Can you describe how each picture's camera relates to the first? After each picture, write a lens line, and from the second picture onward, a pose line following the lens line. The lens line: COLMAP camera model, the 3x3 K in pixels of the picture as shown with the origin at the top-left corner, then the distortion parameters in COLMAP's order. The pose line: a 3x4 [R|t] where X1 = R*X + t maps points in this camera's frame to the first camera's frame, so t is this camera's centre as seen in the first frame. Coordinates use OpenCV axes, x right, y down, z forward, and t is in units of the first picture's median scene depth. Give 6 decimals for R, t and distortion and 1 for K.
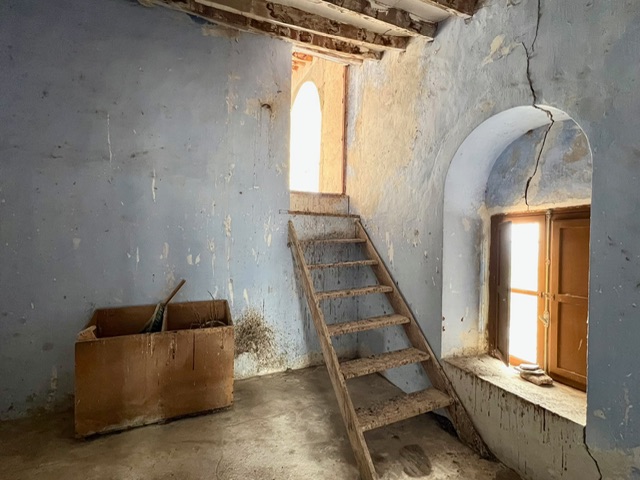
lens RADIAL K [[304.3, 0, 319.0], [0, 304.3, 242.3], [0, 0, 1]] dist [0.002120, -0.000113]
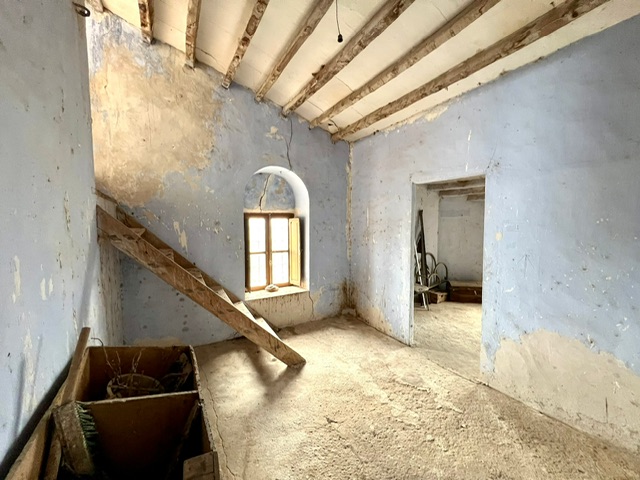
lens RADIAL K [[257.4, 0, 331.2], [0, 257.4, 238.3], [0, 0, 1]] dist [-0.000686, -0.000205]
pose [[-0.163392, -0.070790, 0.984018, -0.966846], [-0.005463, 0.997472, 0.070851, -0.051692], [-0.986546, 0.006200, -0.163366, 0.735199]]
